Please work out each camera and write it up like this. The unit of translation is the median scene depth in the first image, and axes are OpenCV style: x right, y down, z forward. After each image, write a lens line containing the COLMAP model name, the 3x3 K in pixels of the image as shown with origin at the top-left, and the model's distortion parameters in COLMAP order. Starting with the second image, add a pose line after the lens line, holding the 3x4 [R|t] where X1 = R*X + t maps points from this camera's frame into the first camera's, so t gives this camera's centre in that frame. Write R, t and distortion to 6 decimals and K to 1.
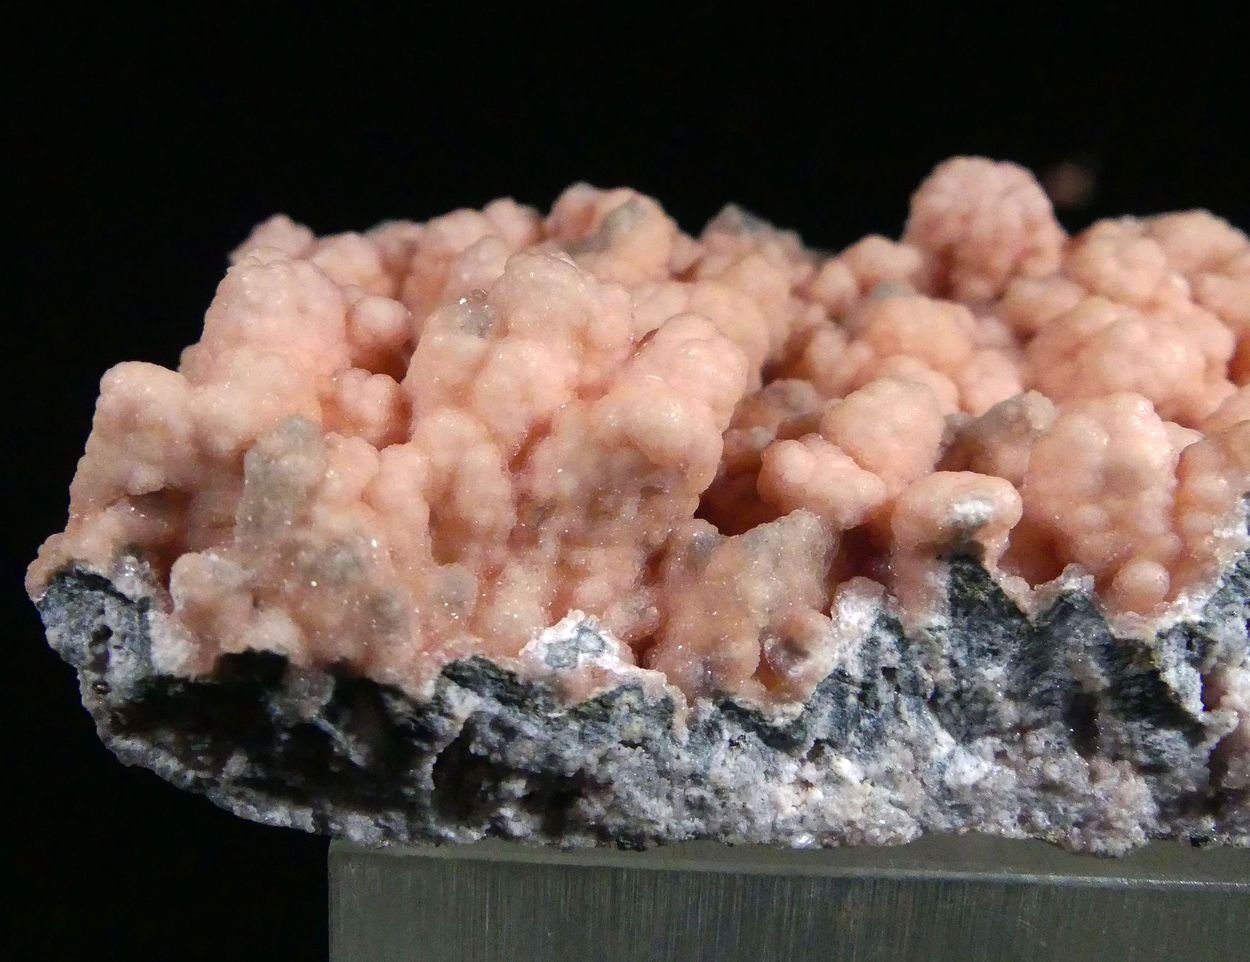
lens RADIAL K [[979.7, 0, 625.0], [0, 979.7, 481.0], [0, 0, 1]] dist [-0.036583, 0.008752]
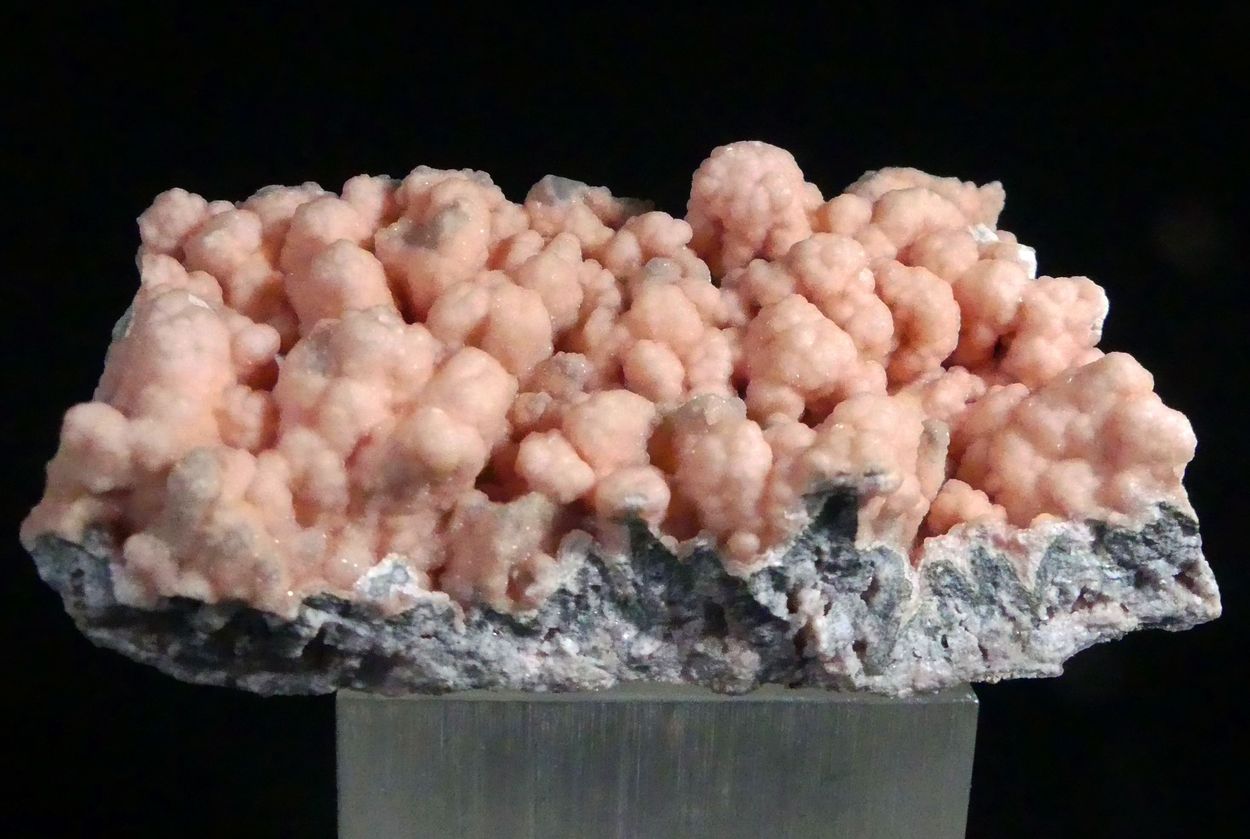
lens RADIAL K [[996.3, 0, 625.0], [0, 996.3, 419.5], [0, 0, 1]] dist [-0.007648, -0.002549]
pose [[0.997881, 0.004405, 0.064909, 0.217849], [-0.016748, 0.981474, 0.190861, -0.388909], [-0.062866, -0.191544, 0.979469, -0.539301]]
